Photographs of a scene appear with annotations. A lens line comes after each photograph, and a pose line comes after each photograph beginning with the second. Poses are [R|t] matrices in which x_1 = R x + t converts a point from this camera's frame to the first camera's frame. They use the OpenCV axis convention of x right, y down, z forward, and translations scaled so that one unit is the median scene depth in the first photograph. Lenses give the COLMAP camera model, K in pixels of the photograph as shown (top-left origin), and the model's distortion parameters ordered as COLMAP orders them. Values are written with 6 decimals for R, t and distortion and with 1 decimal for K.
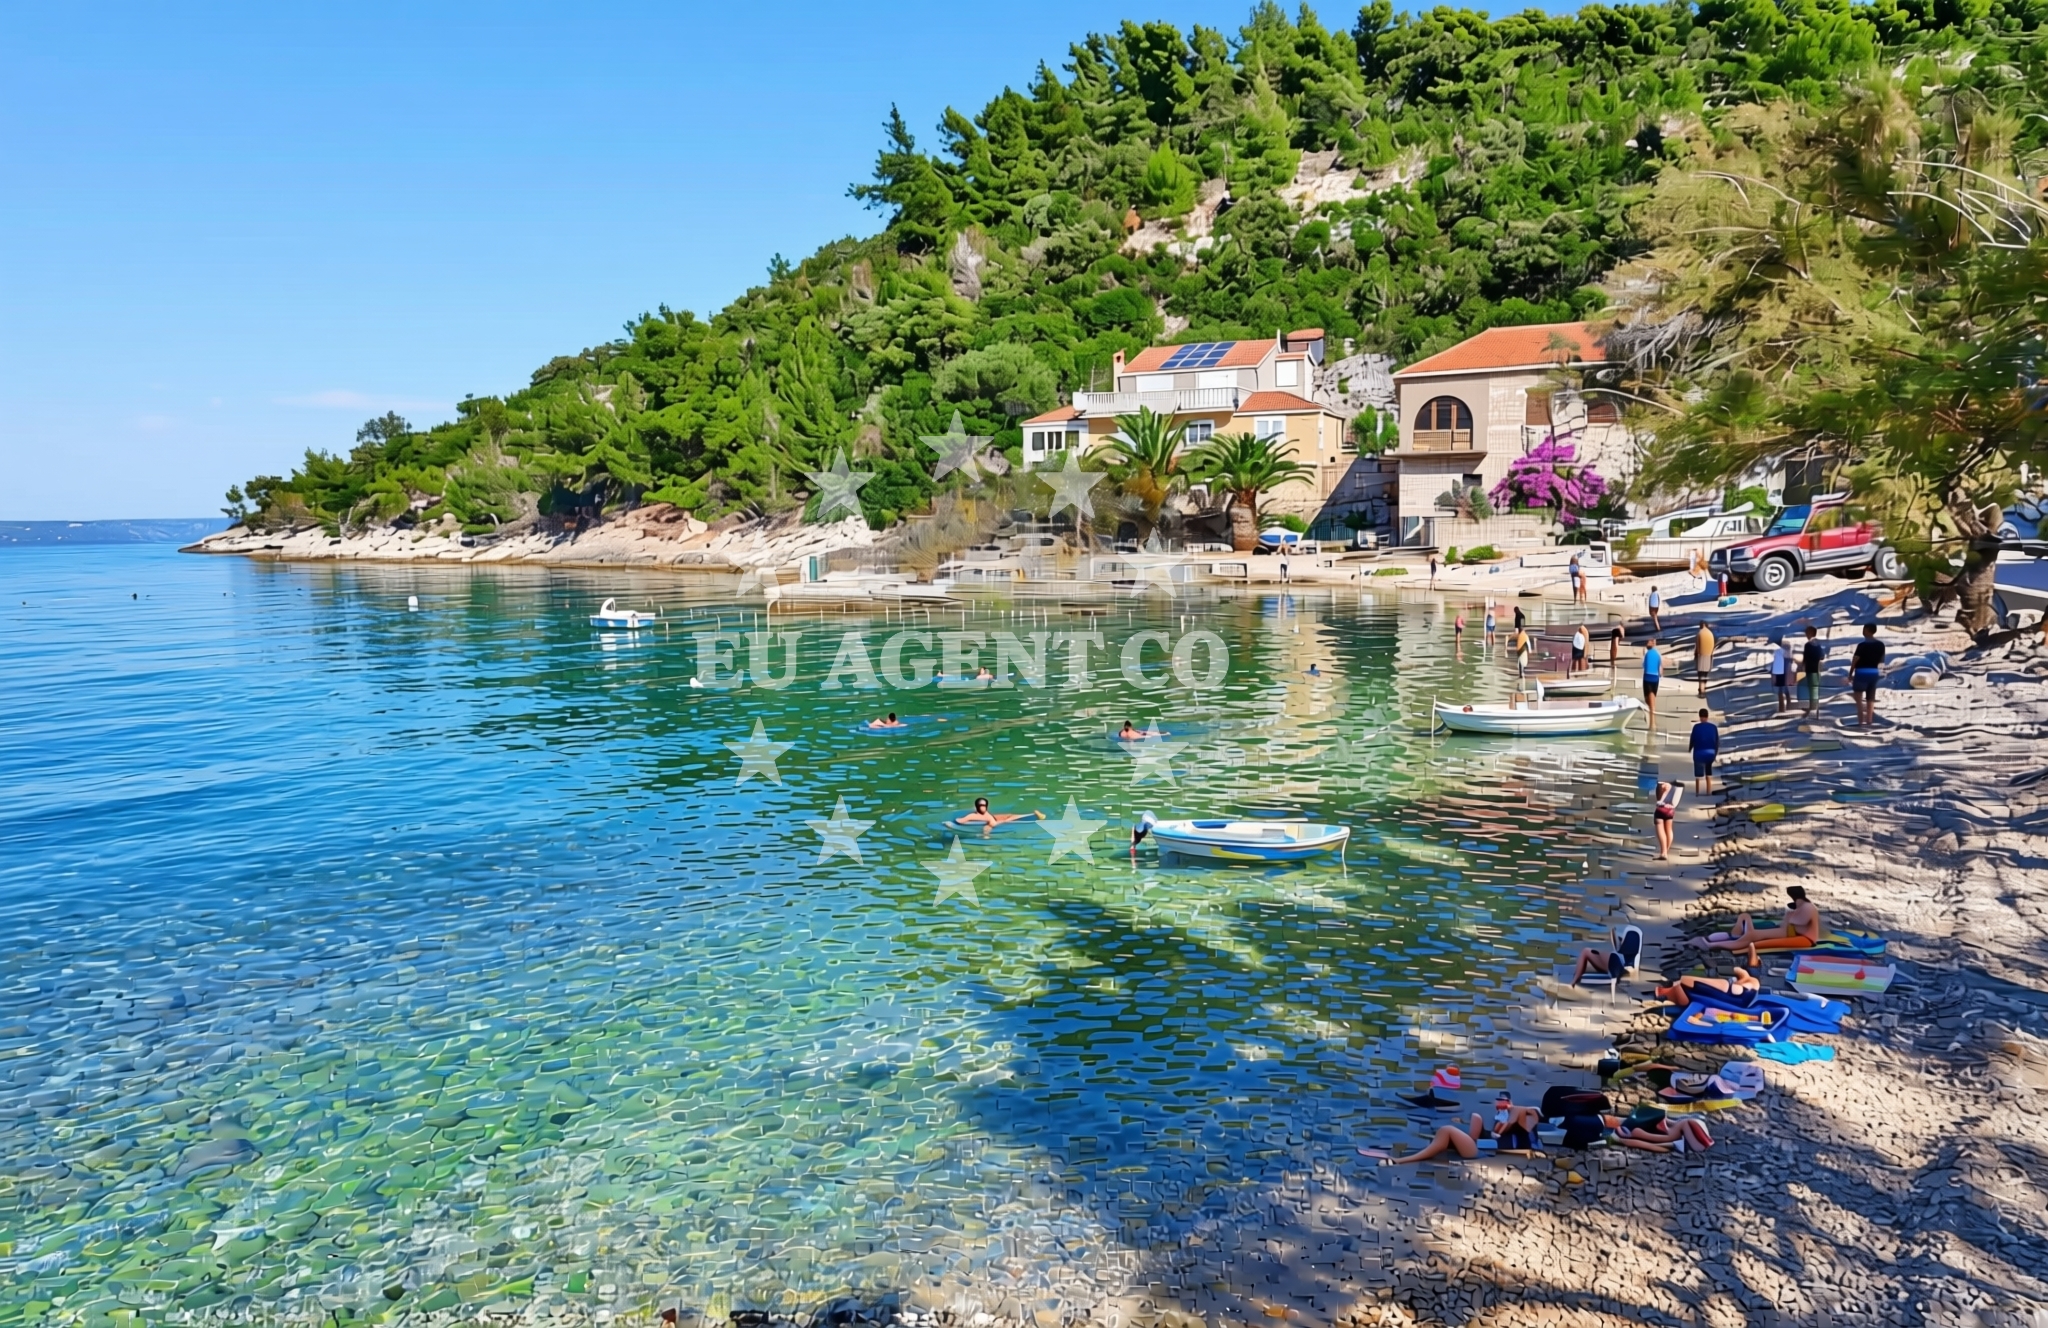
lens RADIAL K [[1259.5, 0, 1024.0], [0, 1259.5, 664.0], [0, 0, 1]] dist [0.000630, 0.001252]
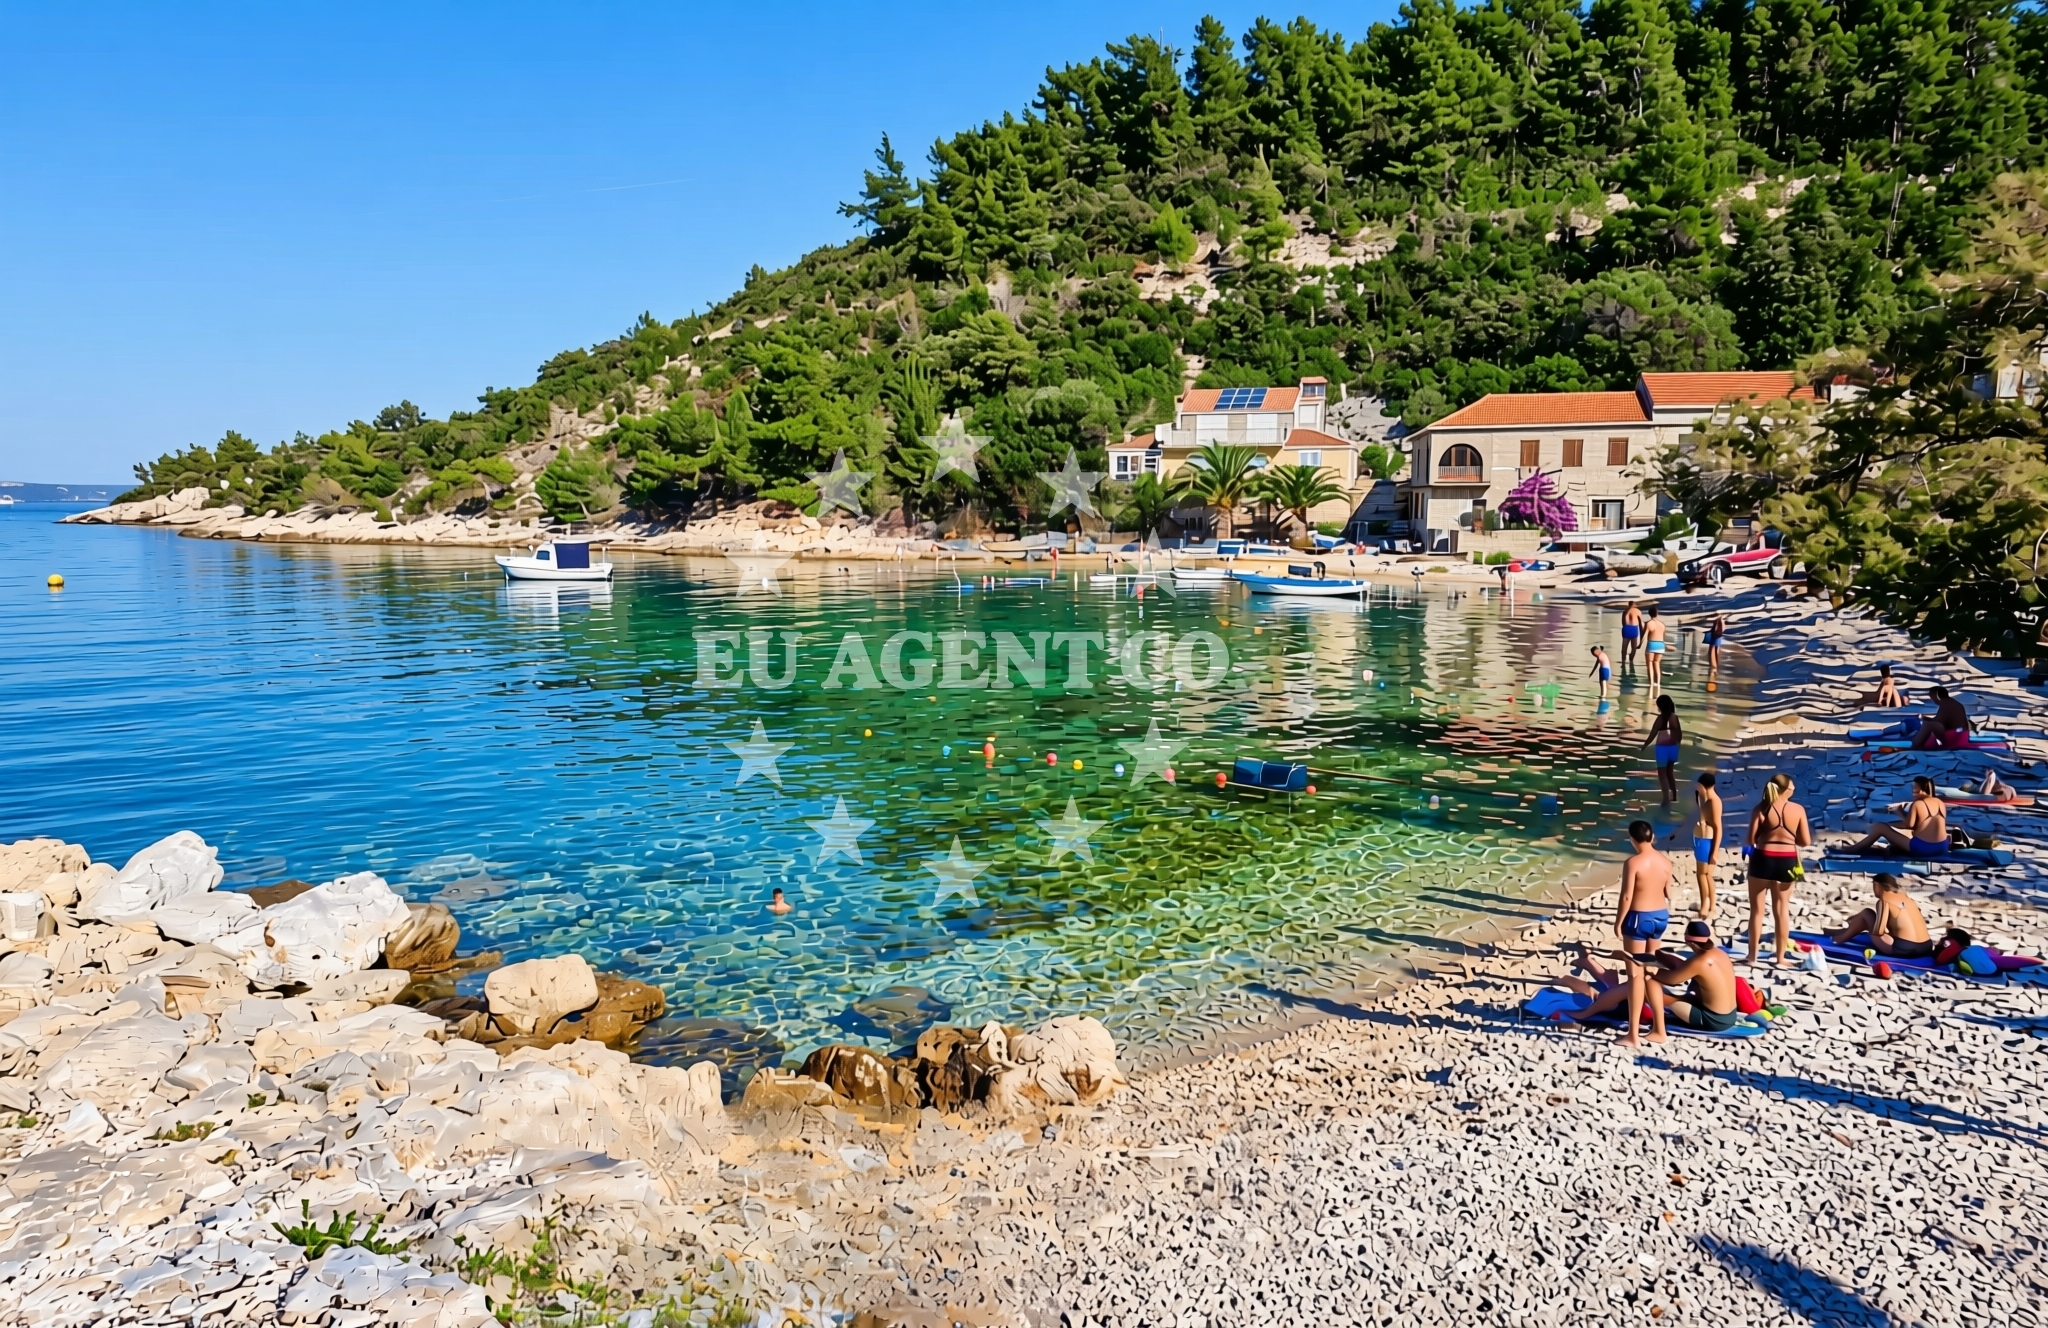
lens RADIAL K [[1345.0, 0, 1024.0], [0, 1345.0, 664.0], [0, 0, 1]] dist [0.032633, -0.002353]
pose [[0.989549, 0.006959, 0.144029, -0.231244], [-0.006714, 0.999975, -0.002187, 0.023861], [-0.144041, 0.001197, 0.989571, -0.262373]]
